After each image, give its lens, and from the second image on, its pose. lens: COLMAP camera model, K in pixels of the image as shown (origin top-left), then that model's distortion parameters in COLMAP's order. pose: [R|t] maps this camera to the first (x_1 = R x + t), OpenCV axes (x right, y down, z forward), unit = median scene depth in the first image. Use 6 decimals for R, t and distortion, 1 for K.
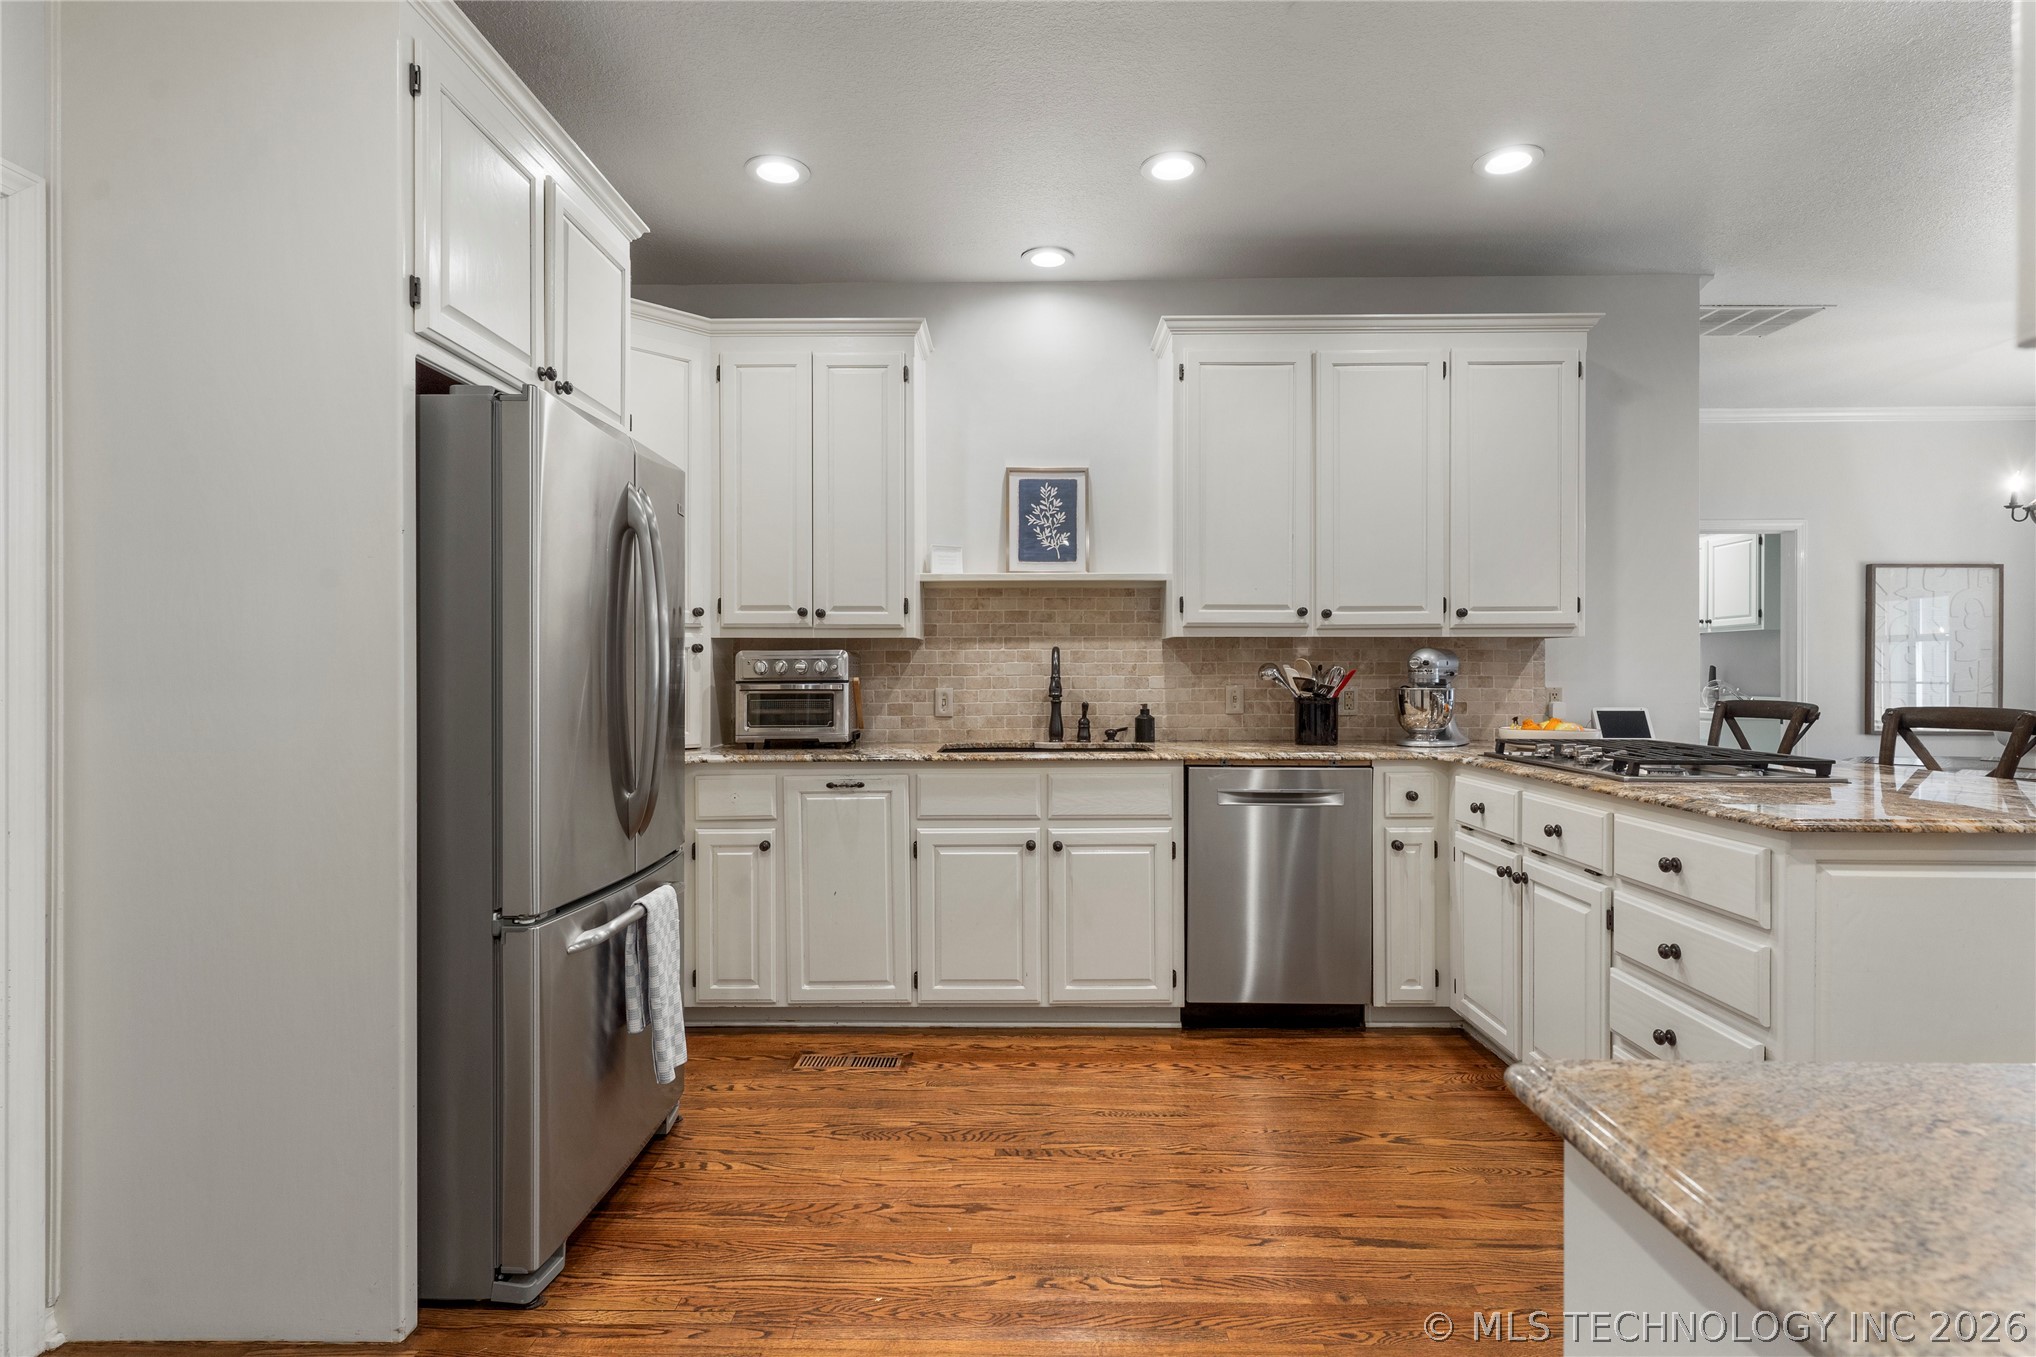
lens RADIAL K [[1018.8, 0, 1014.2], [0, 1018.8, 676.8], [0, 0, 1]] dist [0.002550, -0.000558]
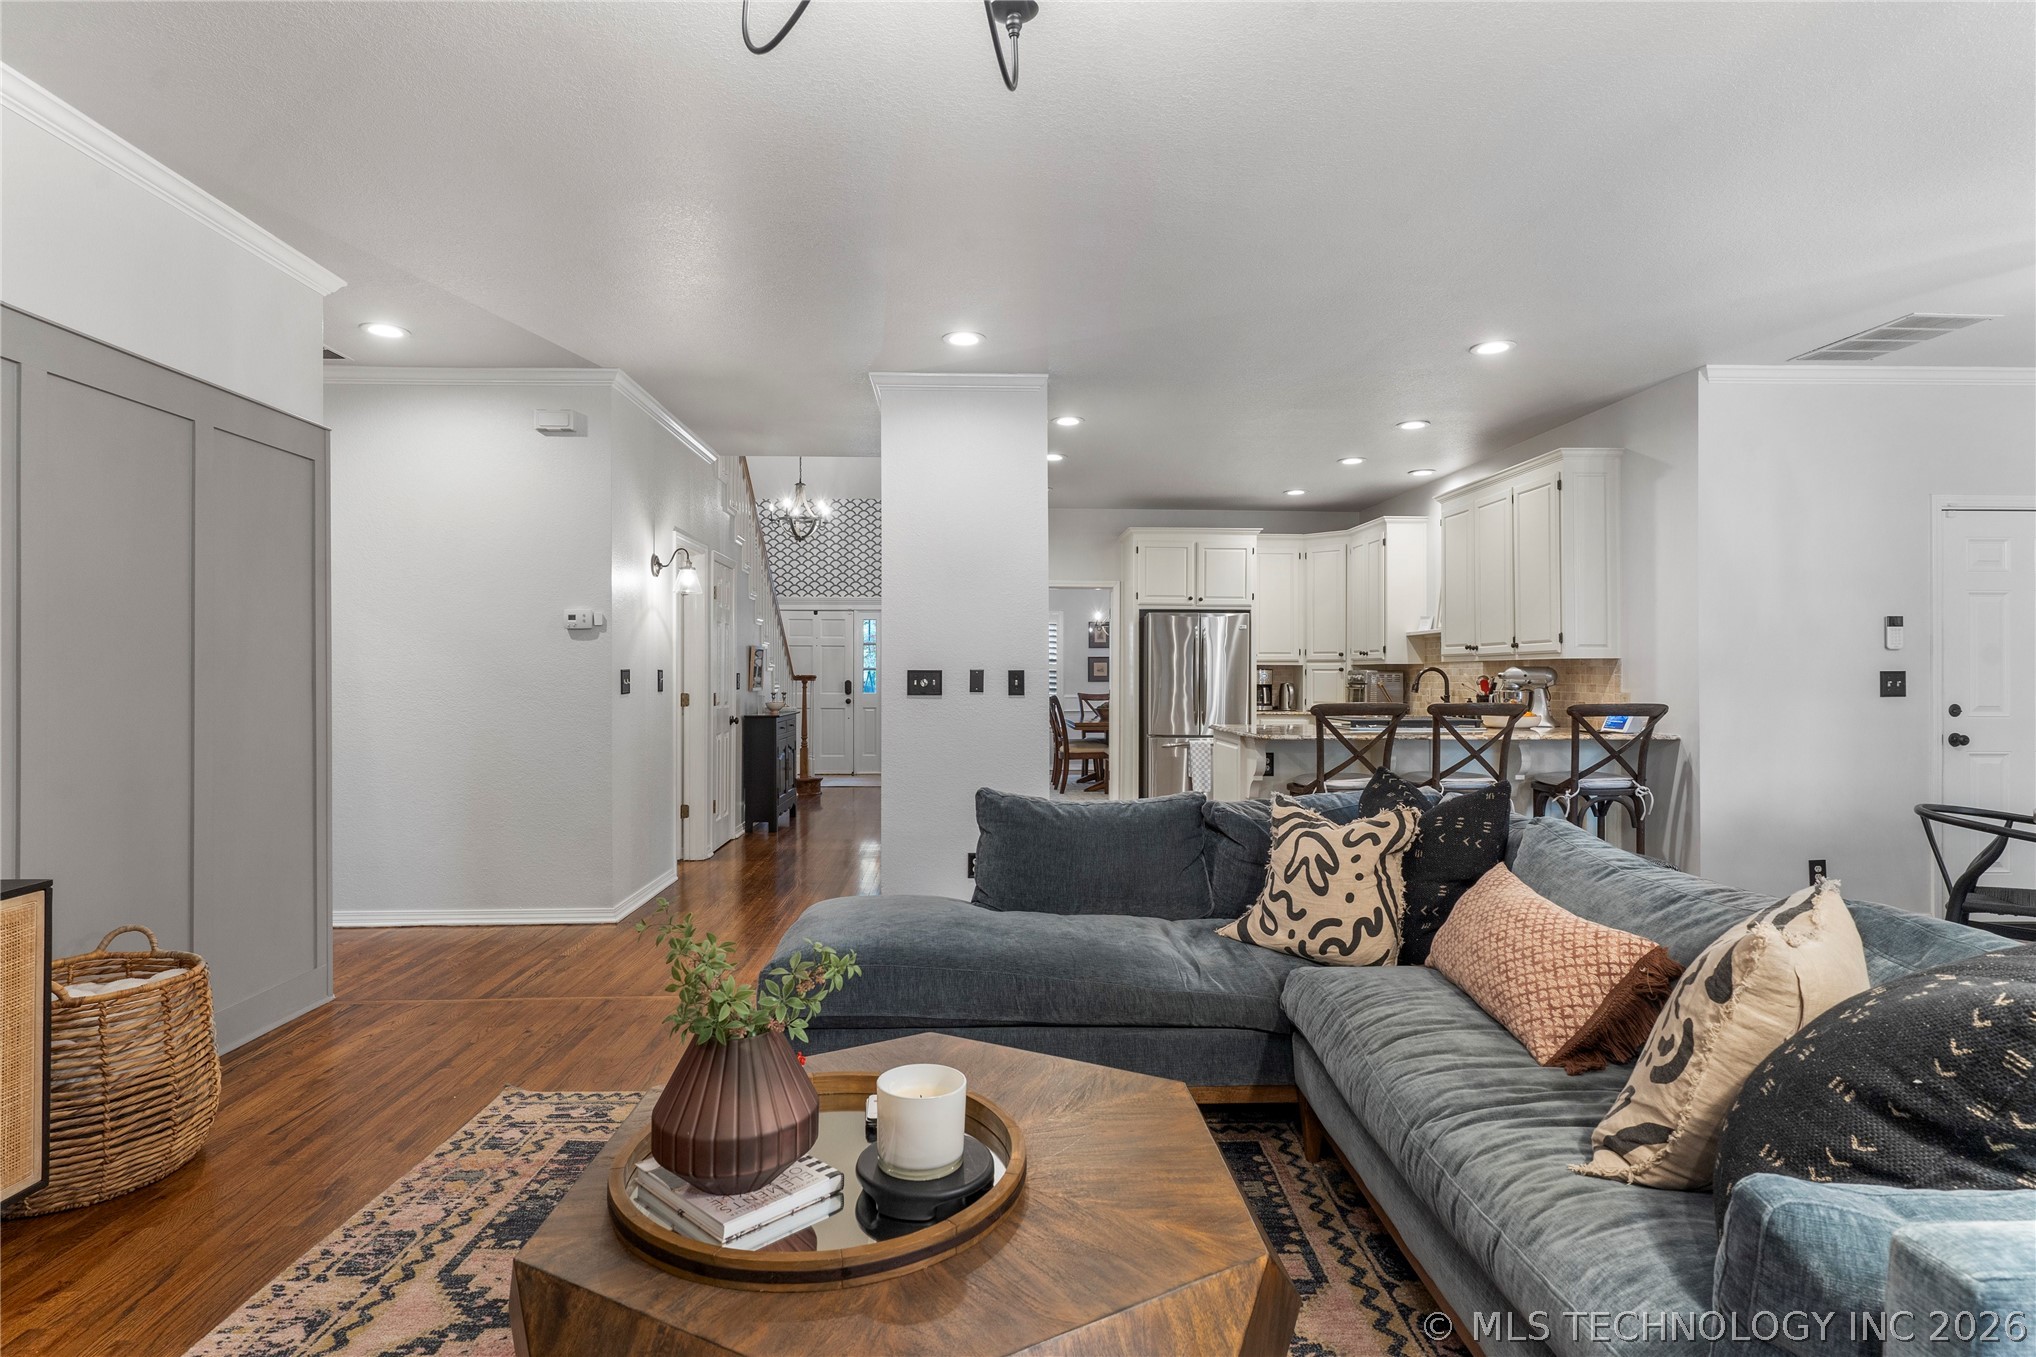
lens RADIAL K [[1039.0, 0, 1012.3], [0, 1039.0, 658.0], [0, 0, 1]] dist [0.010117, -0.000837]
pose [[0.055387, -0.016049, -0.998336, 2.242902], [-0.007184, 0.999839, -0.016472, -0.008586], [0.998439, 0.008084, 0.055263, 0.097065]]
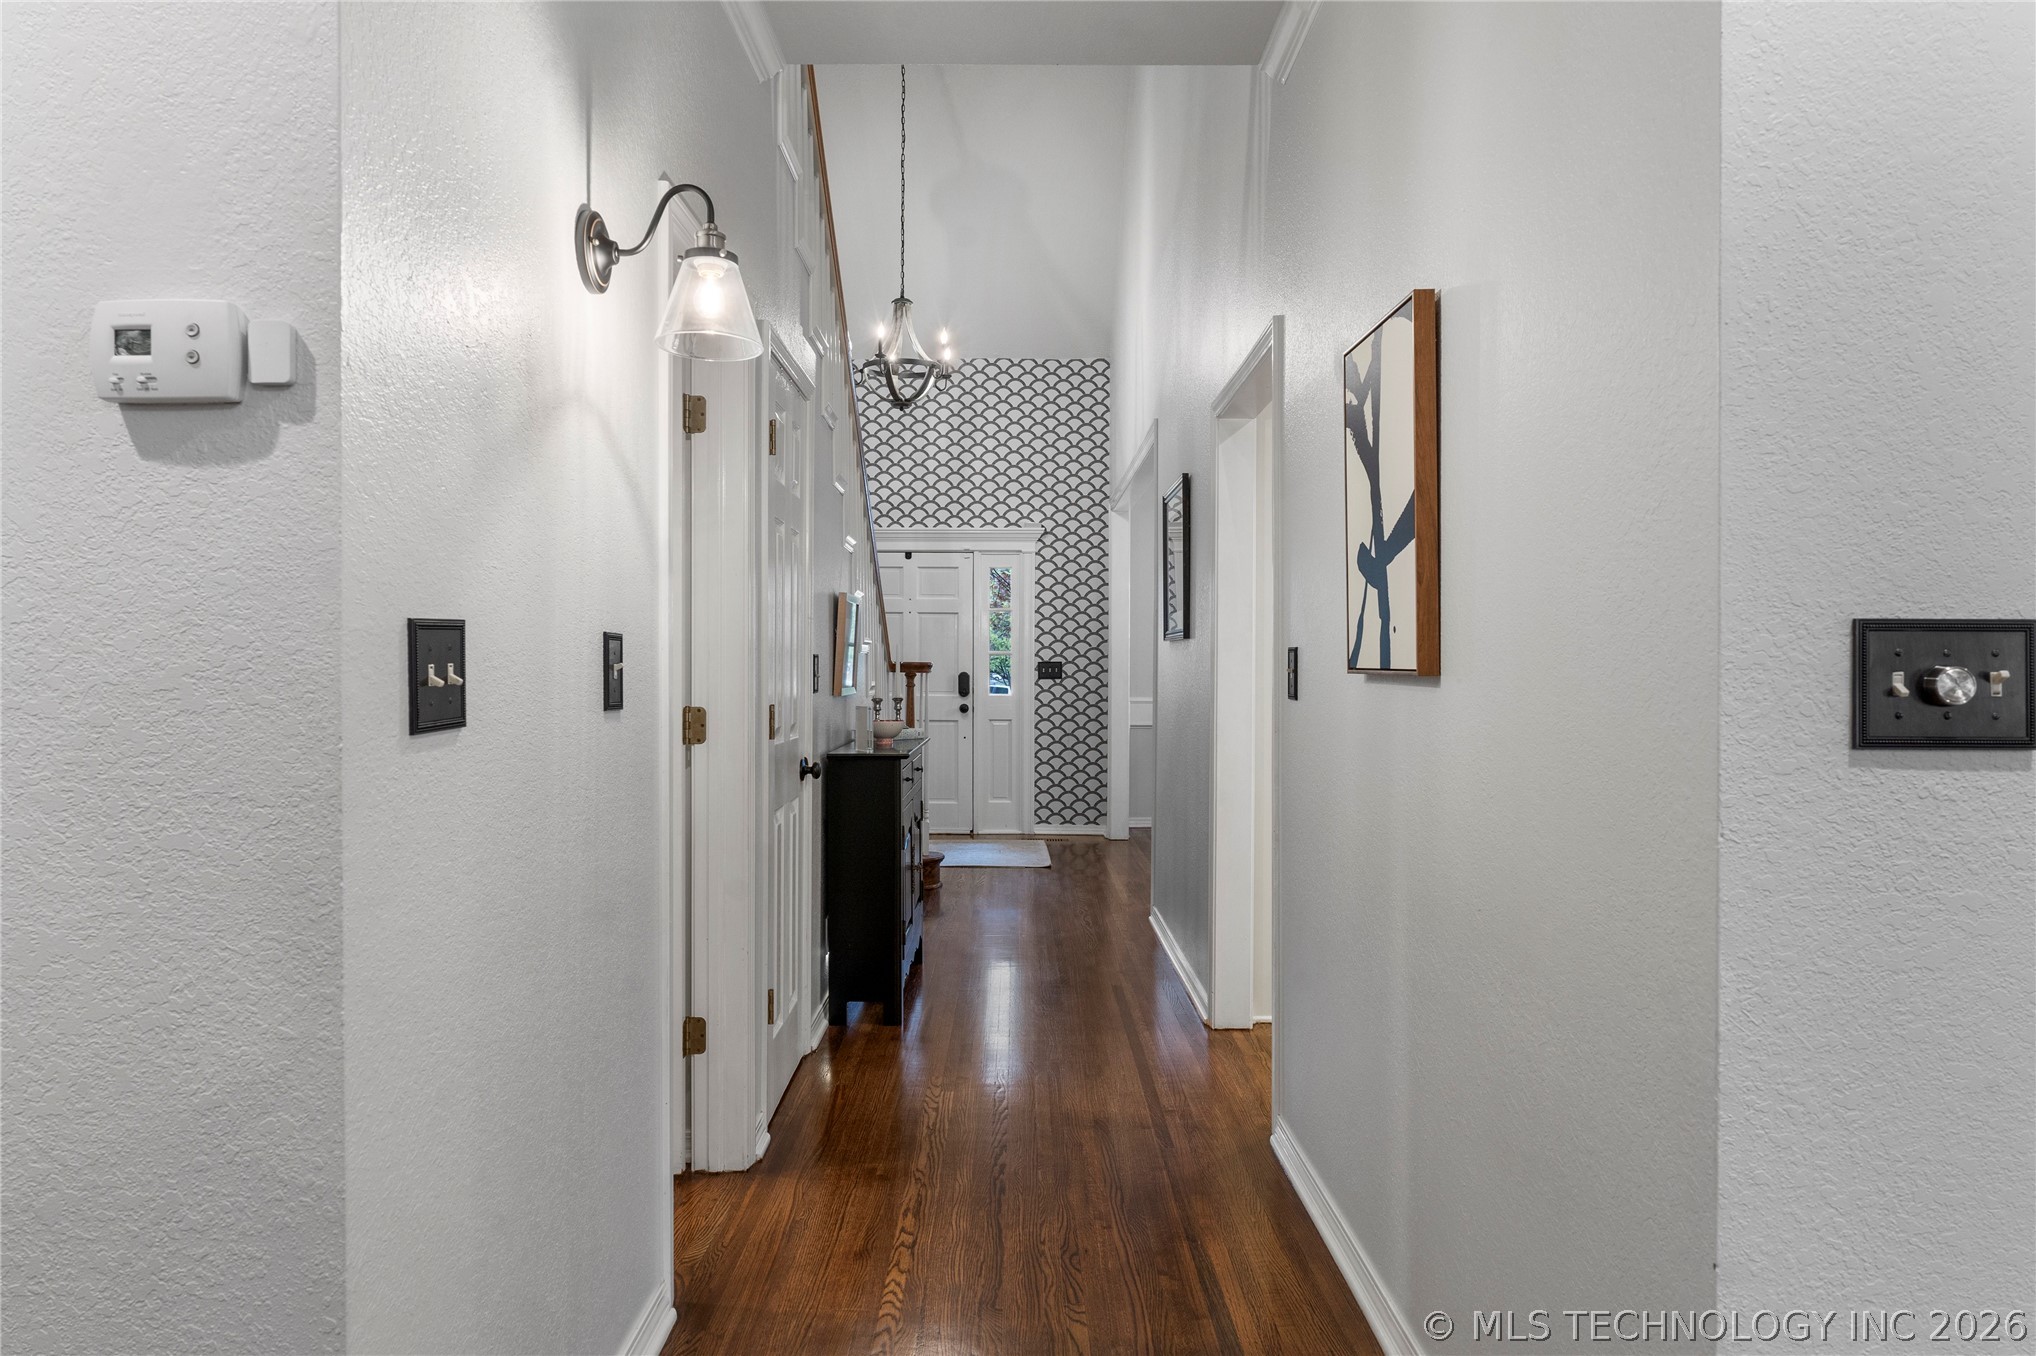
lens RADIAL K [[1243.4, 0, 1019.3], [0, 1243.4, 661.3], [0, 0, 1]] dist [-0.002356, -0.000465]
pose [[0.015617, -0.003872, -0.999871, 1.030983], [-0.009818, 0.999944, -0.004025, 0.000940], [0.999830, 0.009879, 0.015578, -0.220431]]
